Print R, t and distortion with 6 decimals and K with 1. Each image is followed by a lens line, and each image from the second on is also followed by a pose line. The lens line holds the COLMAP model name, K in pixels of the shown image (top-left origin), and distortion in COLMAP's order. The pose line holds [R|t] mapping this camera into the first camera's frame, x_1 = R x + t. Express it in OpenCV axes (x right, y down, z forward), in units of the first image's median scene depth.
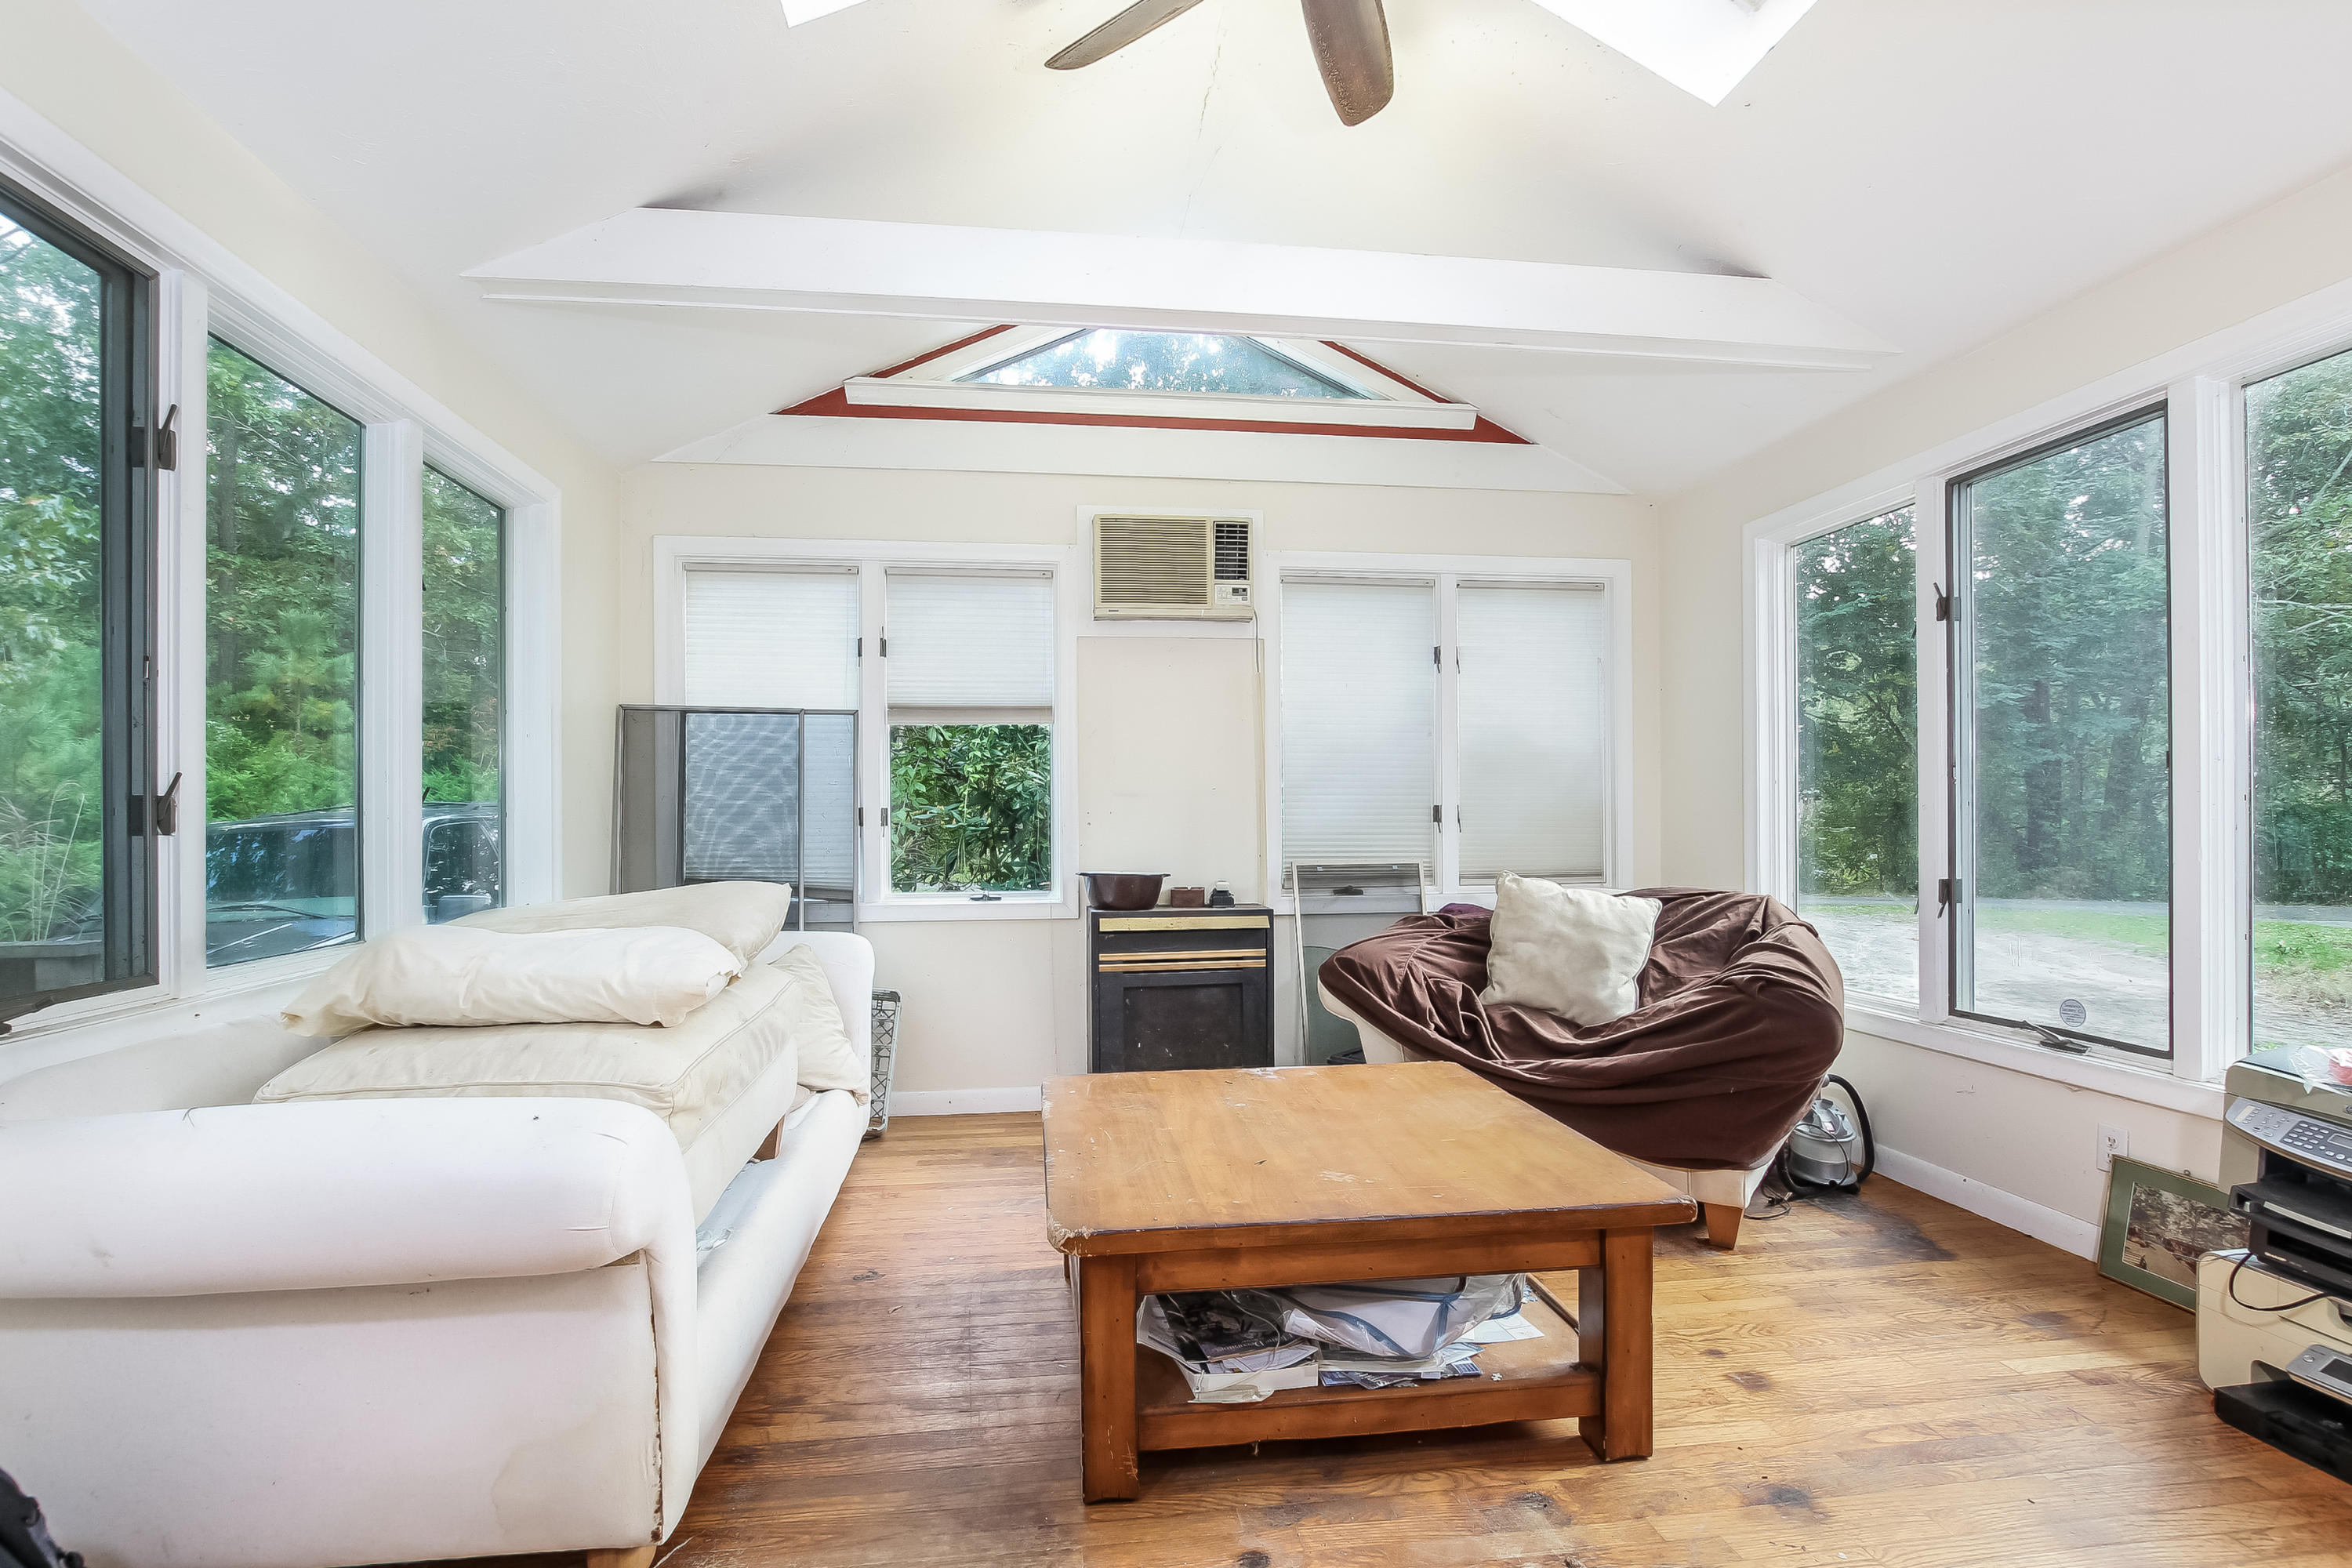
lens RADIAL K [[1076.4, 0, 1159.5], [0, 1076.4, 839.3], [0, 0, 1]] dist [0.000769, 0.000026]
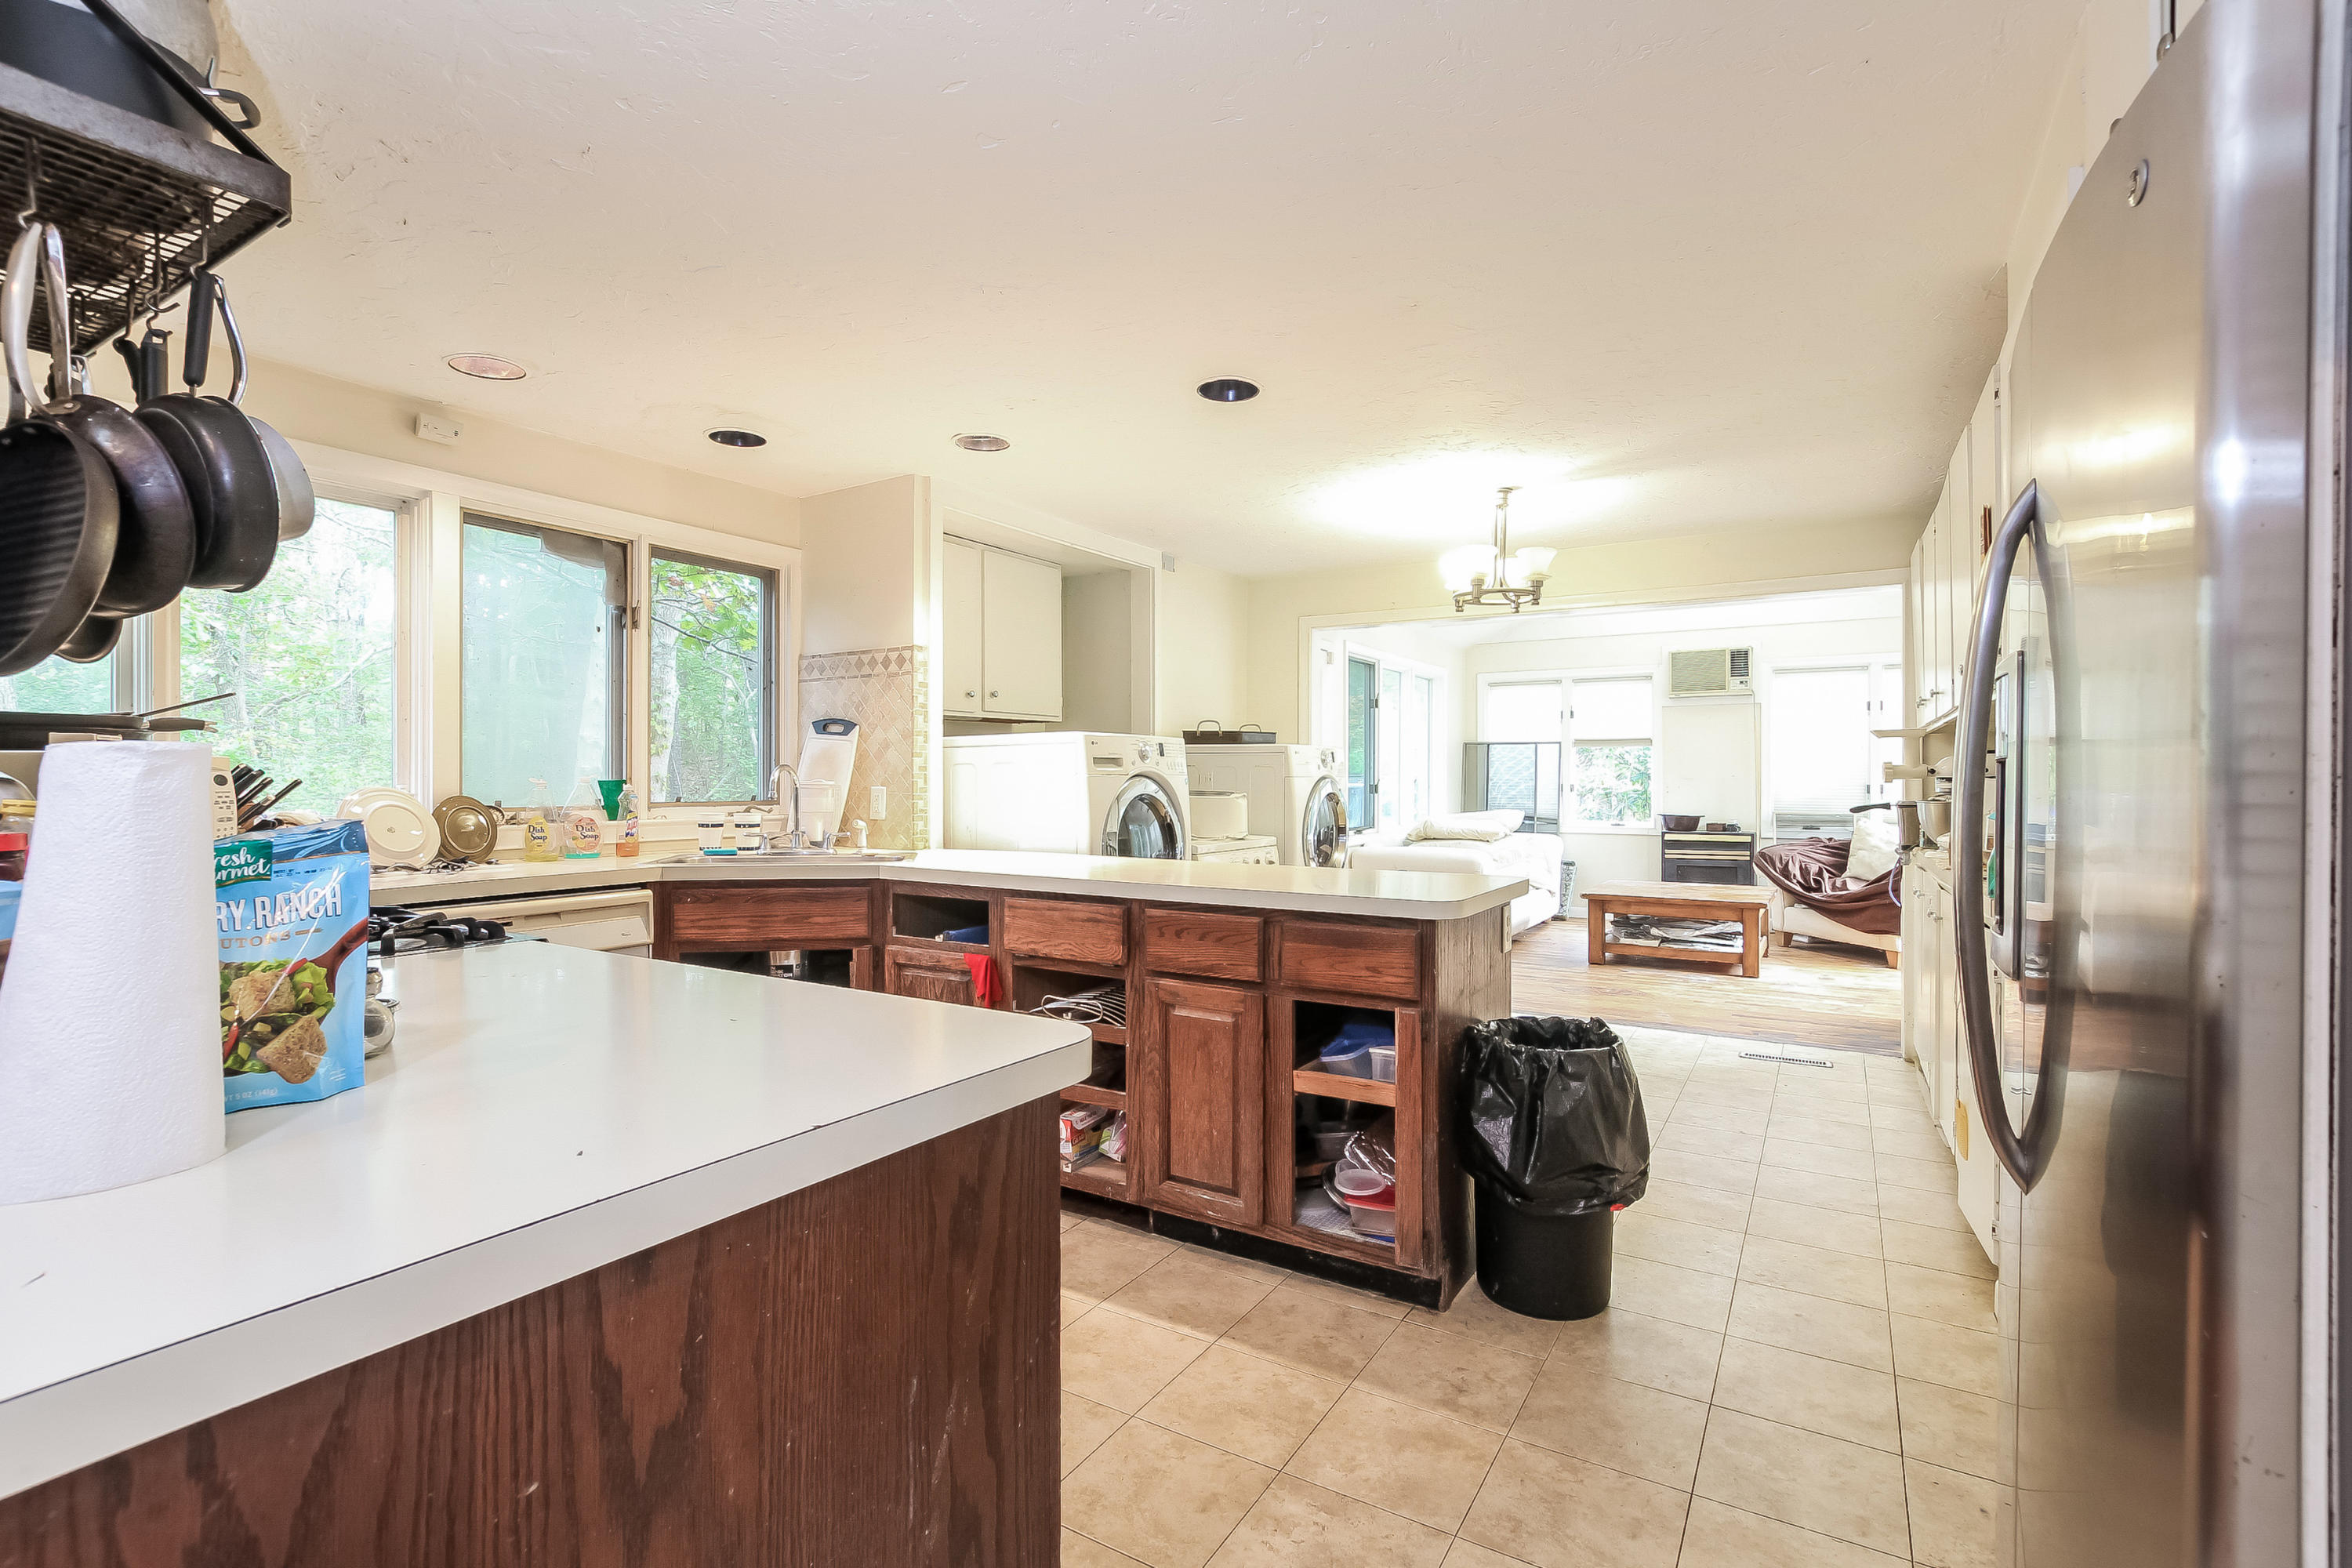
lens RADIAL K [[1076.4, 0, 1170.0], [0, 1076.4, 790.0], [0, 0, 1]] dist [0.000769, 0.000026]
pose [[0.778477, 0.013217, -0.627535, 0.540961], [-0.011677, 0.999910, 0.006573, -0.021443], [0.627565, 0.002211, 0.778561, -1.383199]]
